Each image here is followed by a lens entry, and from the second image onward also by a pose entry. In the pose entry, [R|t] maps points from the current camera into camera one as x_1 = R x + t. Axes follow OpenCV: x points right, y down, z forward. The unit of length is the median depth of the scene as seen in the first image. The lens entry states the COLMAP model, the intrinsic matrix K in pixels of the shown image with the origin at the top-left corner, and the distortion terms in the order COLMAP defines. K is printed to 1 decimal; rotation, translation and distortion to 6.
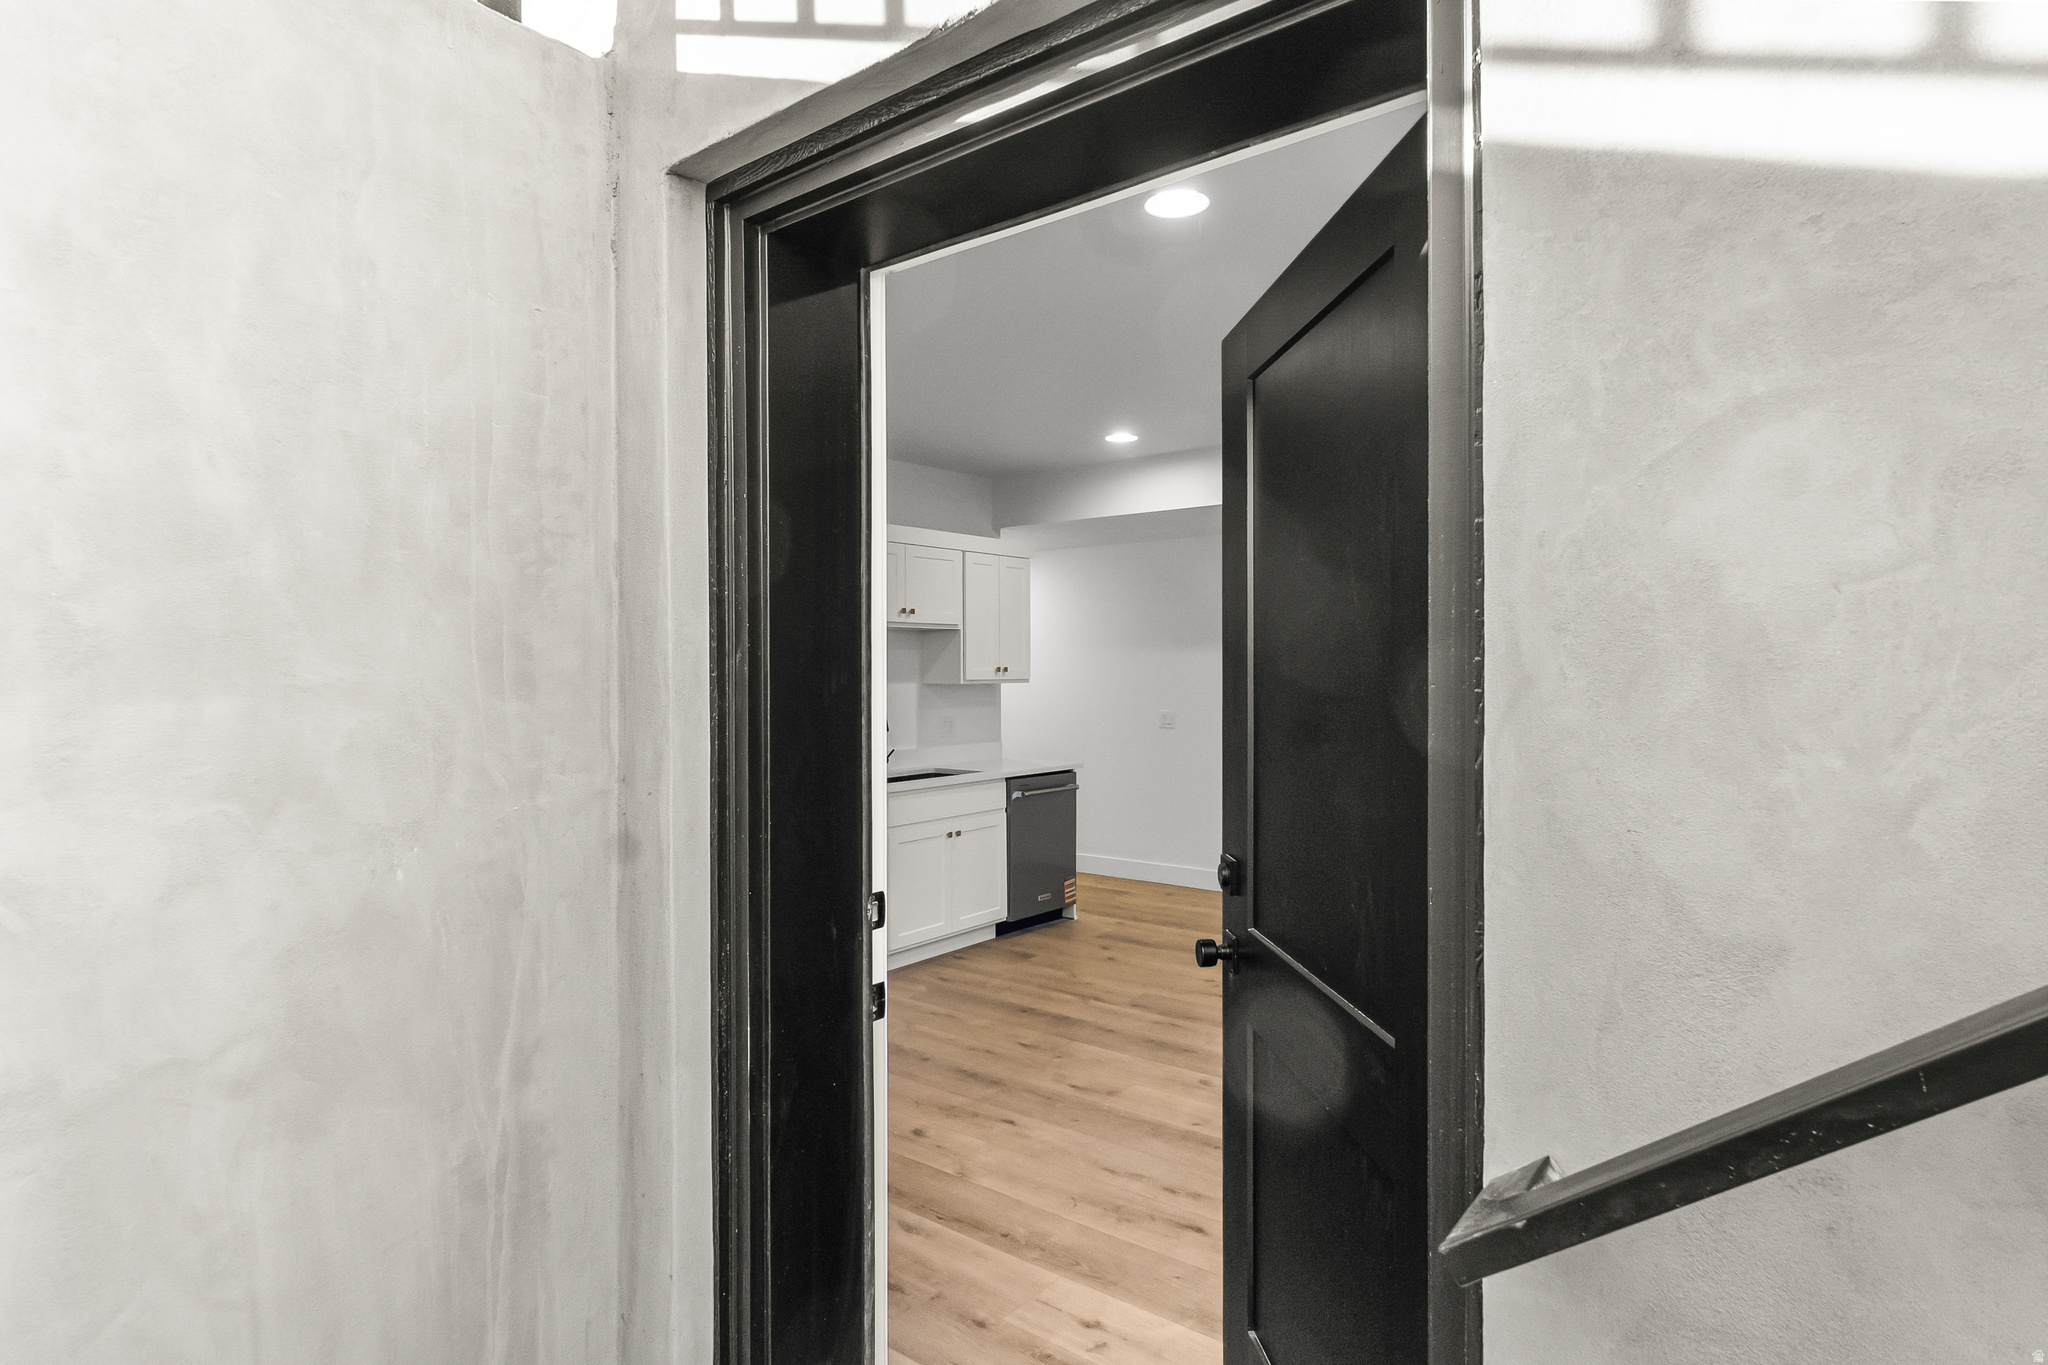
lens RADIAL K [[1087.9, 0, 1023.1], [0, 1087.9, 668.5], [0, 0, 1]] dist [-0.002645, -0.002129]
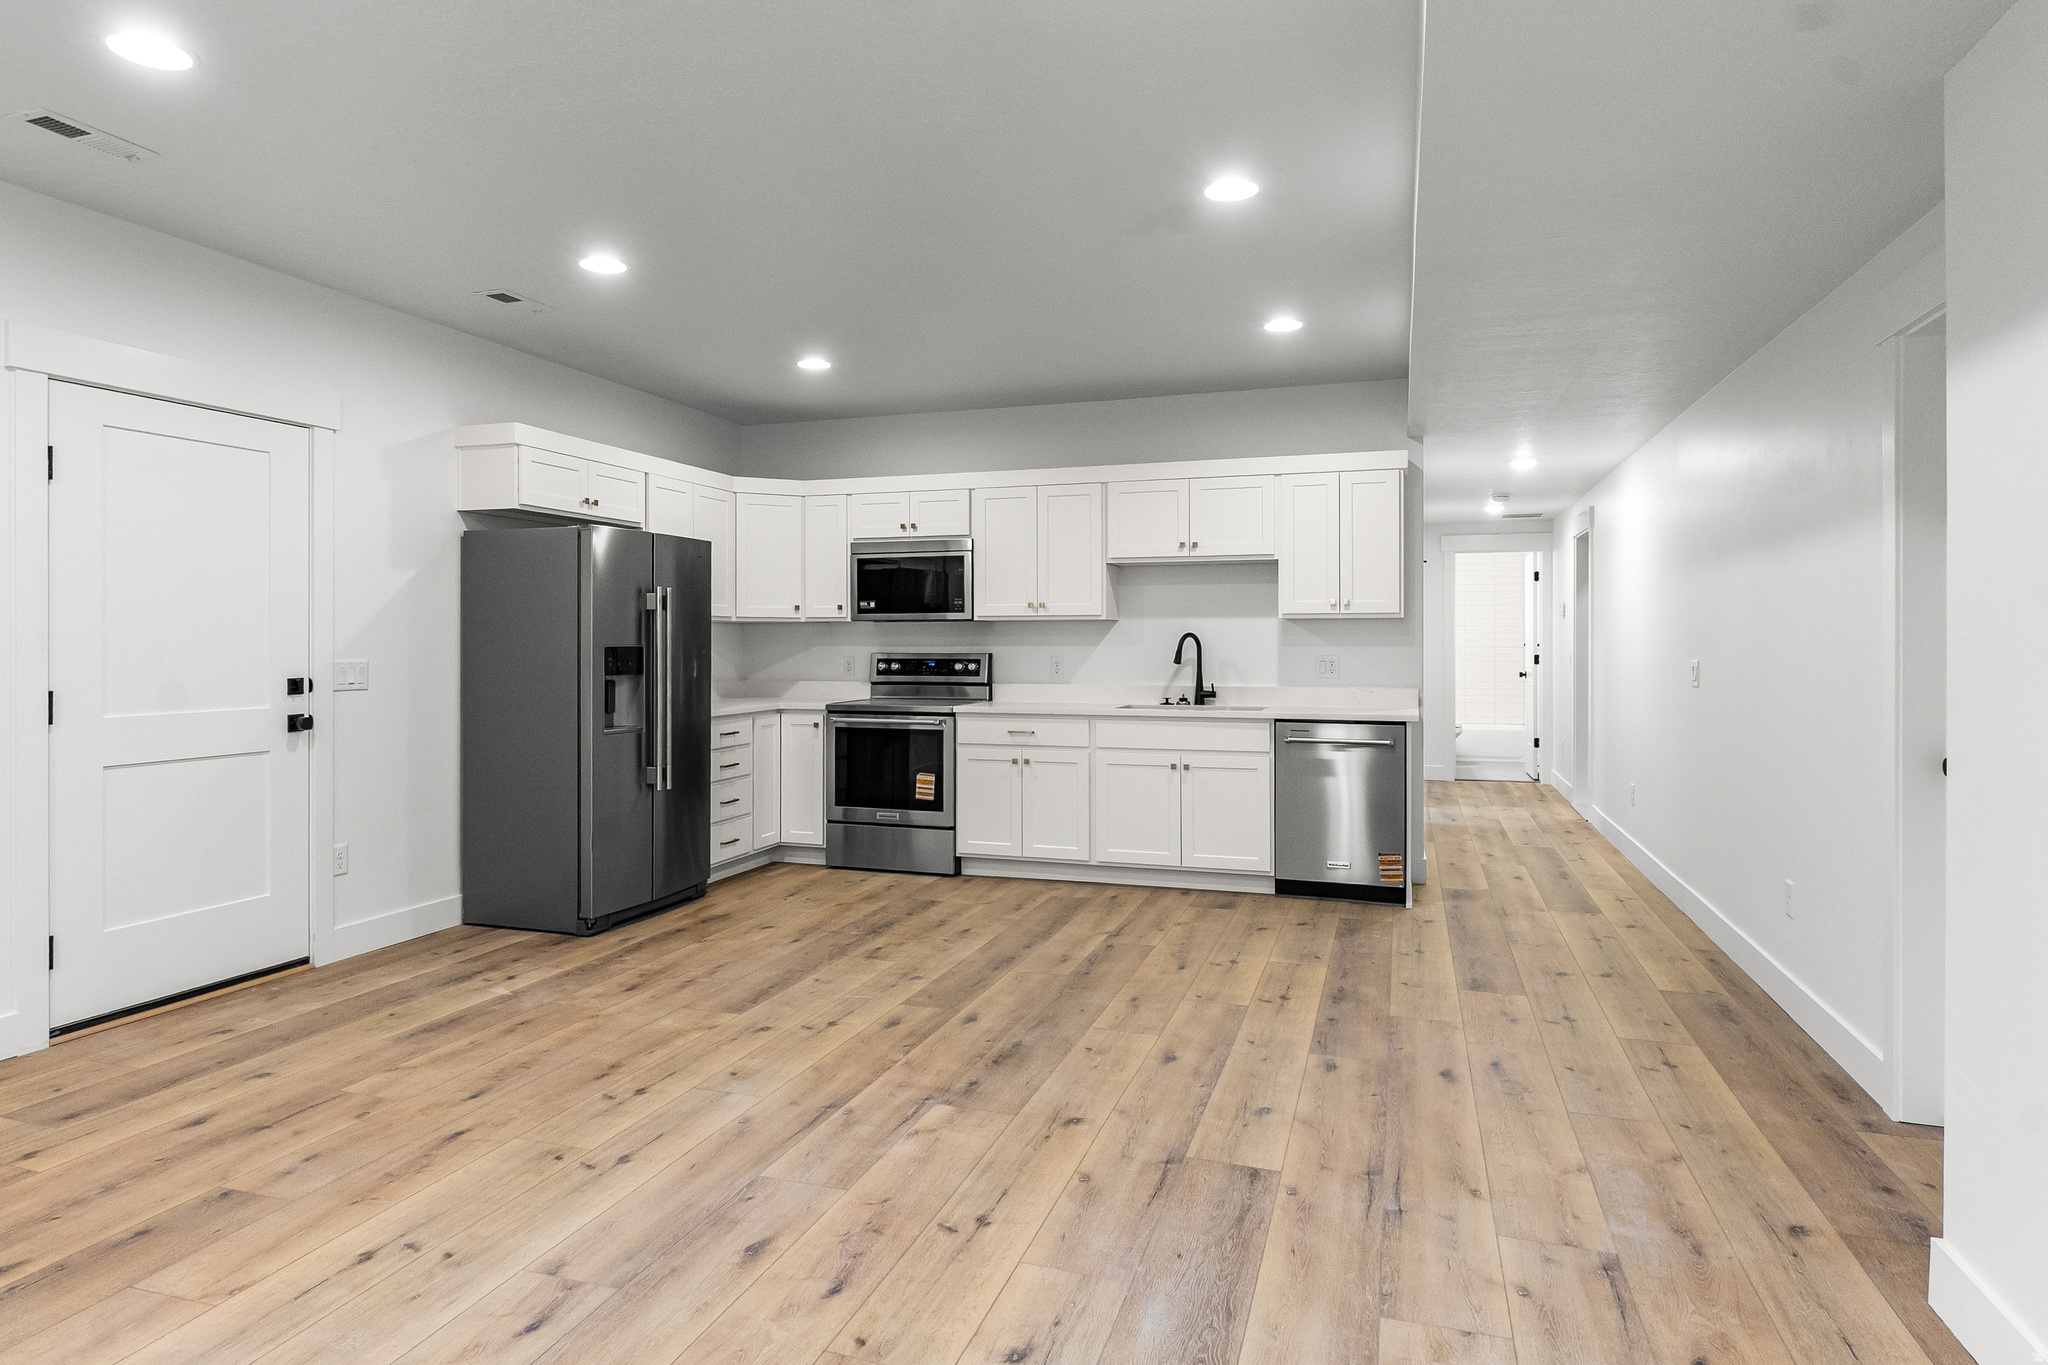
lens RADIAL K [[1176.9, 0, 1013.0], [0, 1176.9, 646.2], [0, 0, 1]] dist [-0.002609, -0.000504]
pose [[0.336553, 0.004412, -0.941654, 1.127923], [-0.000396, 0.999990, 0.004544, 0.046967], [0.941664, -0.001157, 0.336552, 0.623527]]
